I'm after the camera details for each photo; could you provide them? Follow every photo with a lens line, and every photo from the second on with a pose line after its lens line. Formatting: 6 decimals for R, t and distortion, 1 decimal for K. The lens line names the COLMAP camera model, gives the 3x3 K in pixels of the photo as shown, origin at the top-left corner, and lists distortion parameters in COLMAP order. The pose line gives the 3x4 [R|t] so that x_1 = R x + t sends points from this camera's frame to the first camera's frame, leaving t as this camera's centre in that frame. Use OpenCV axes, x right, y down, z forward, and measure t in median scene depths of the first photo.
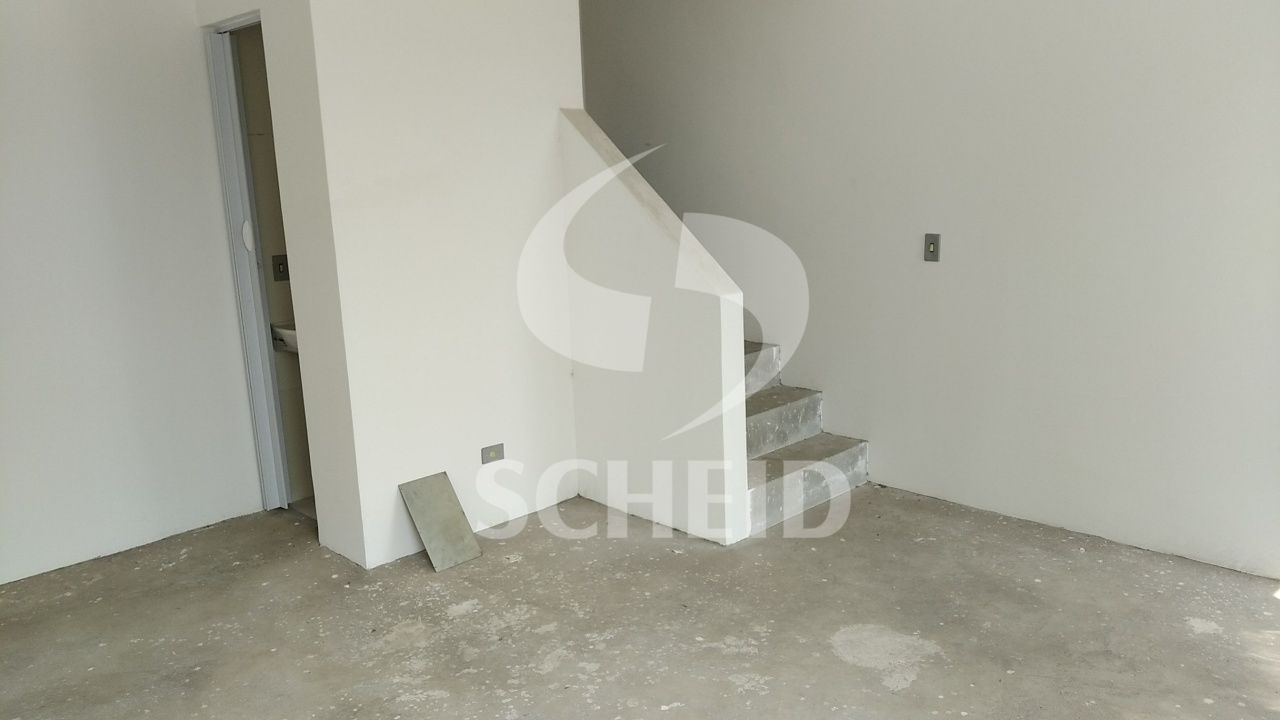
lens RADIAL K [[960.3, 0, 645.3], [0, 960.3, 361.4], [0, 0, 1]] dist [-0.006539, -0.004460]
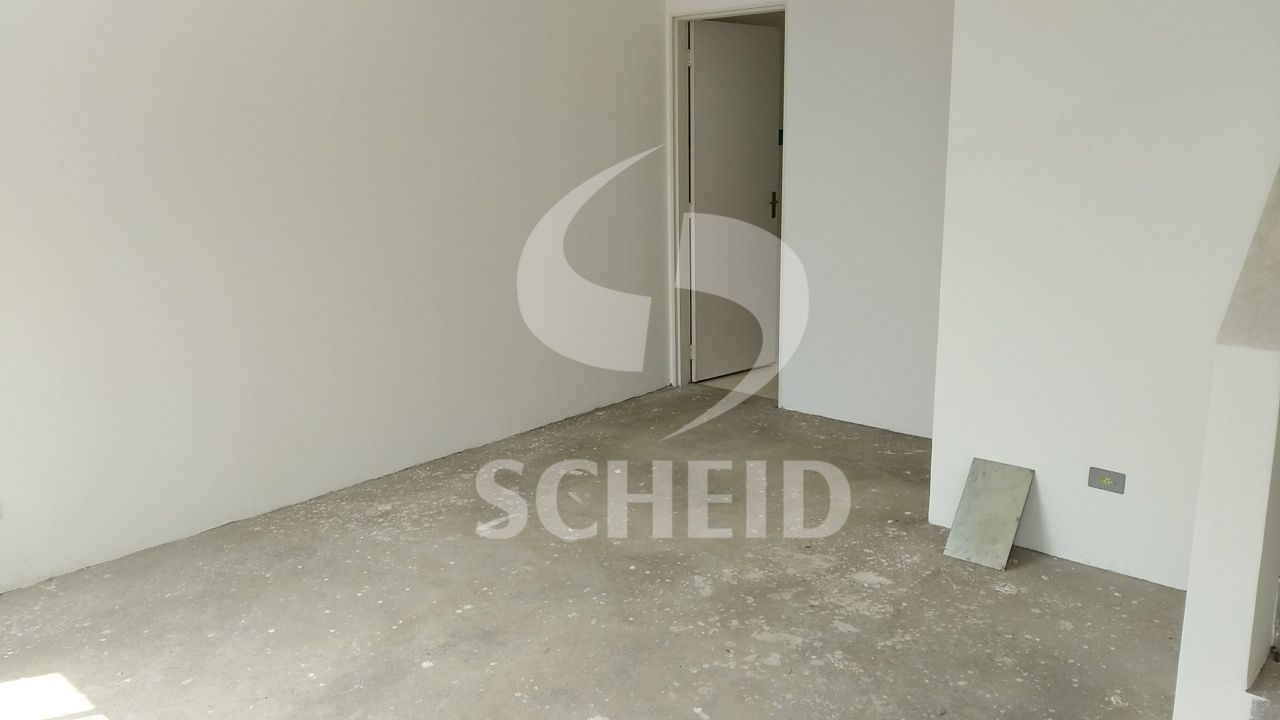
lens RADIAL K [[960.3, 0, 645.3], [0, 960.3, 357.5], [0, 0, 1]] dist [-0.006539, -0.004460]
pose [[0.079657, 0.266023, -0.960670, 0.672279], [-0.191680, 0.949835, 0.247129, -0.151832], [0.978220, 0.164456, 0.126652, 0.634497]]
